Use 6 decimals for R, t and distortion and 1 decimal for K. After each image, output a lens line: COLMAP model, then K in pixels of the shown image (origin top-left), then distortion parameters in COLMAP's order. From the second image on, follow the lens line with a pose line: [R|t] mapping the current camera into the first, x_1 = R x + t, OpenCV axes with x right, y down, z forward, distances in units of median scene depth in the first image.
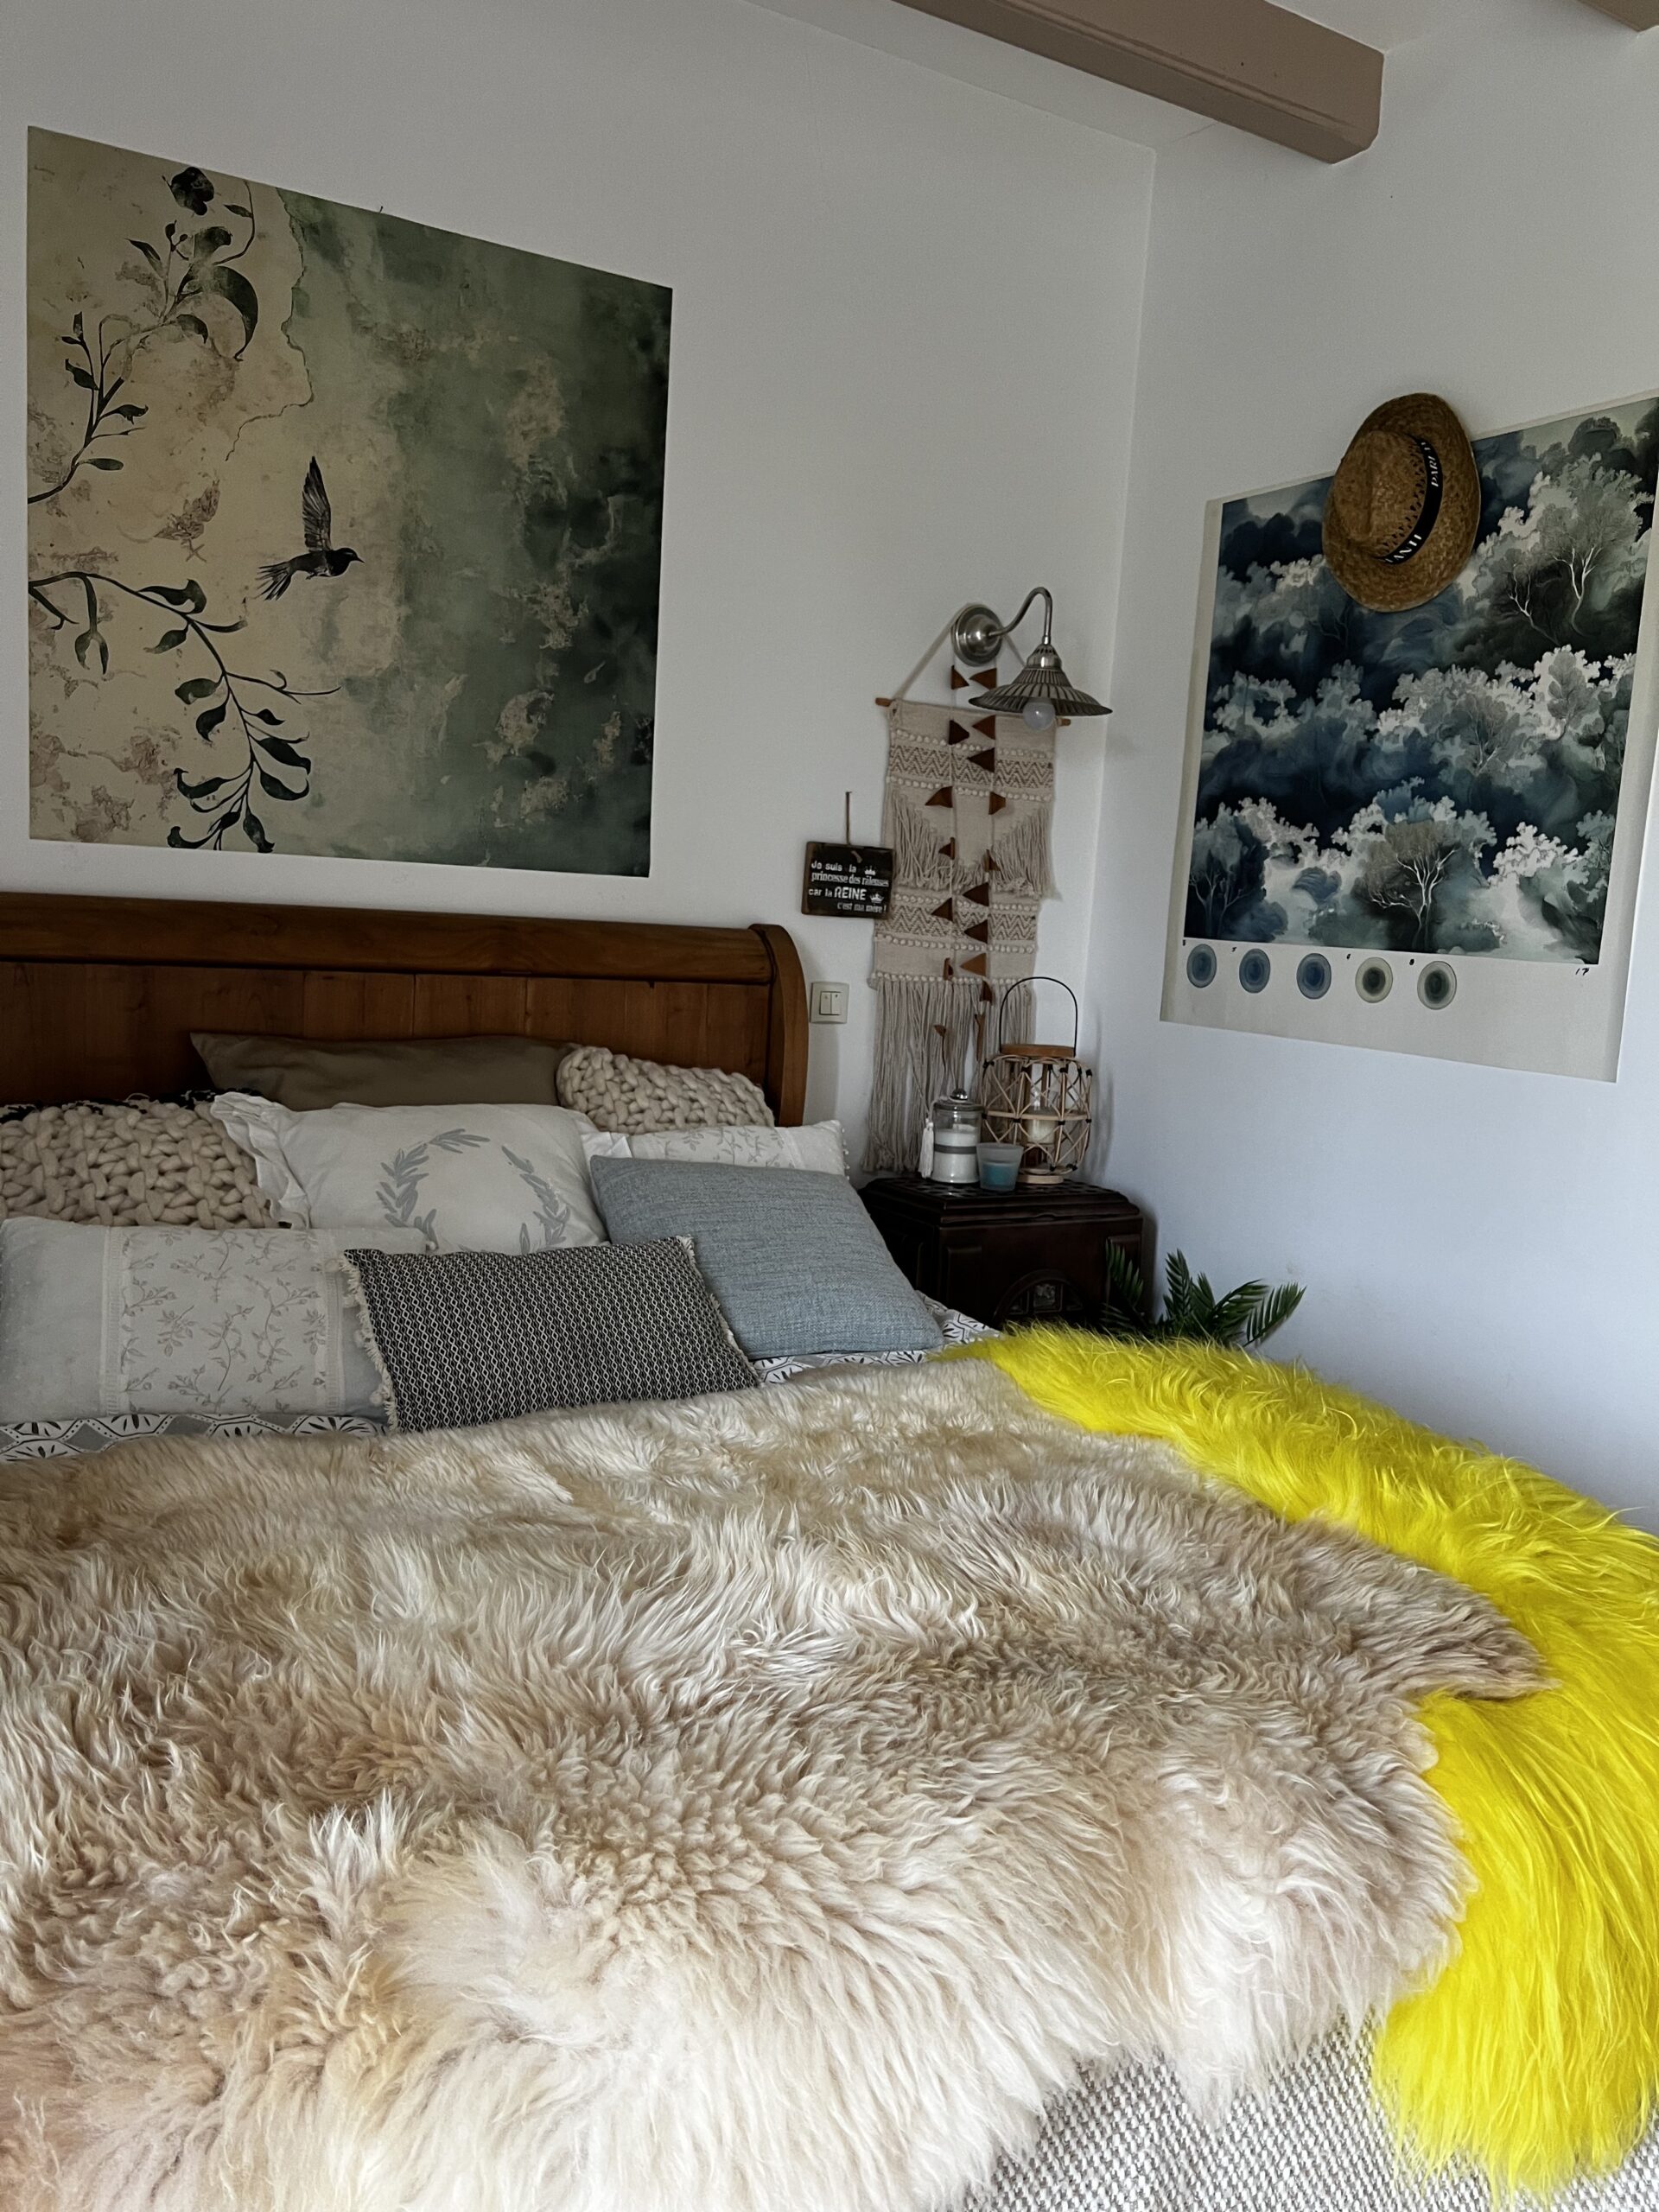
lens RADIAL K [[1671.3, 0, 833.8], [0, 1671.3, 1113.3], [0, 0, 1]] dist [0.044429, -0.061776]
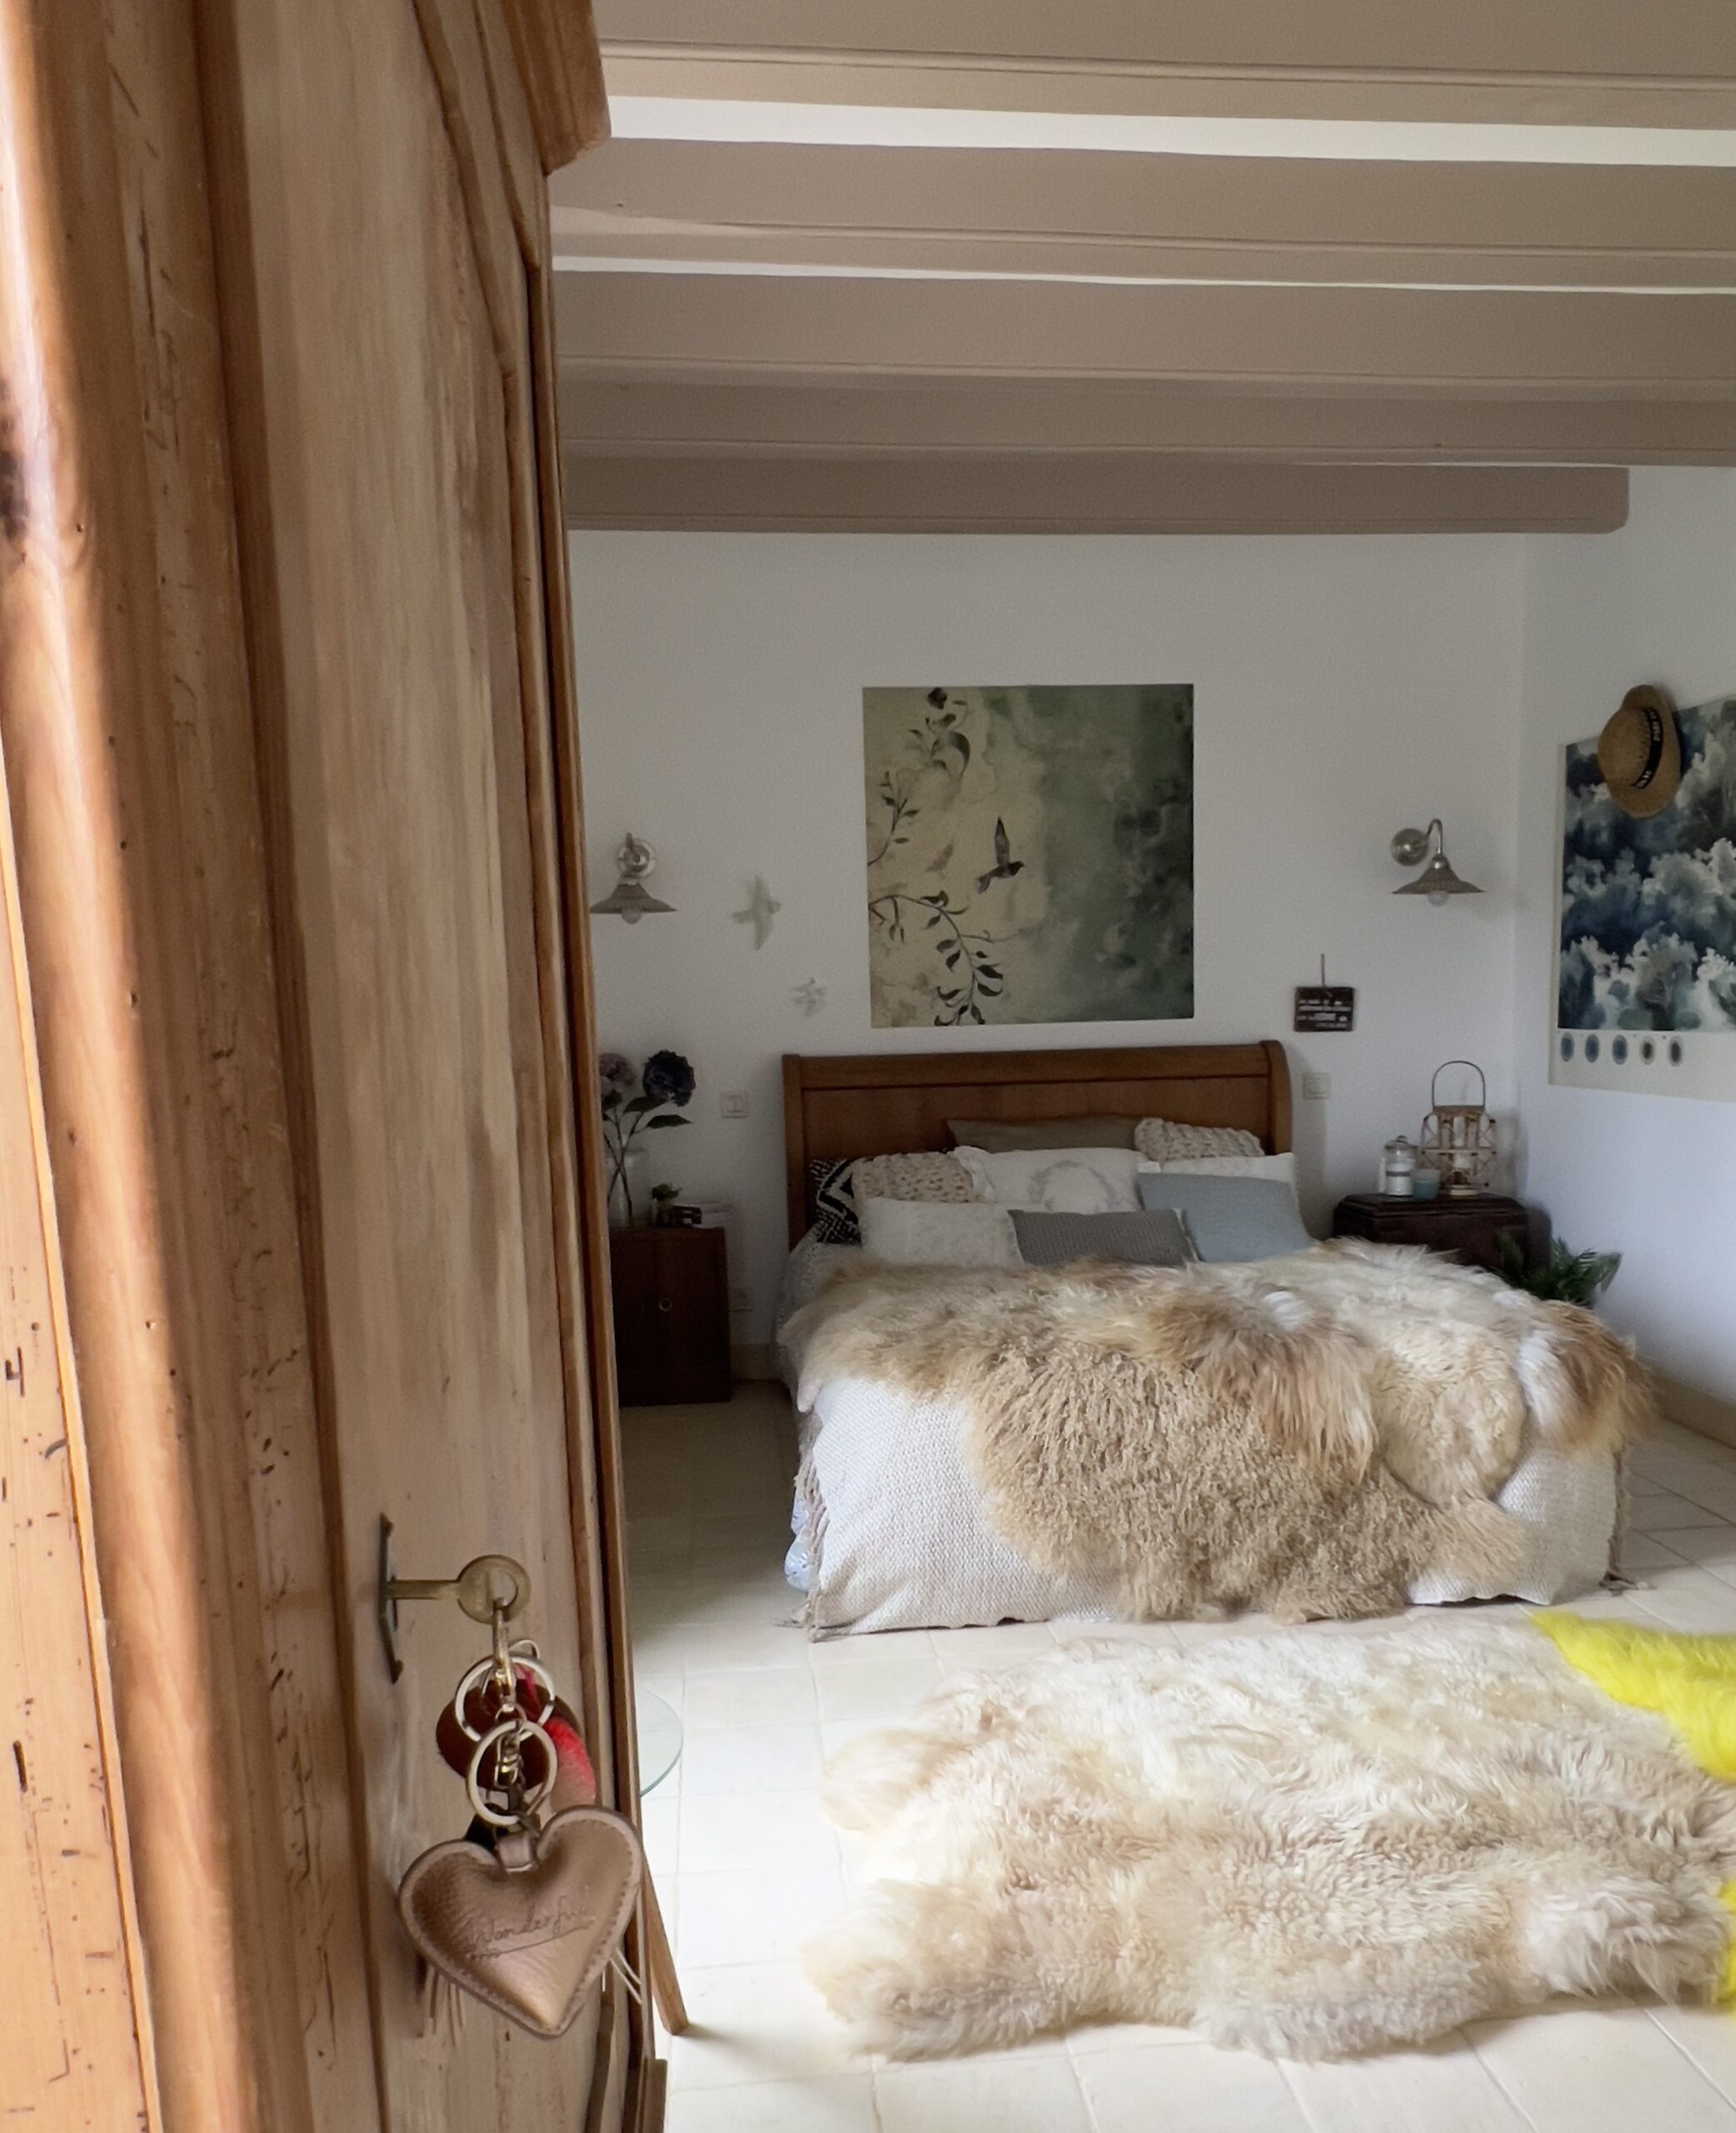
lens RADIAL K [[1658.4, 0, 873.3], [0, 1658.4, 1234.8], [0, 0, 1]] dist [-0.003649, 0.000930]
pose [[0.904916, -0.022368, -0.425003, 0.333924], [0.024669, 0.999696, -0.000089, 0.078079], [0.424876, -0.010404, 0.905192, -0.735227]]
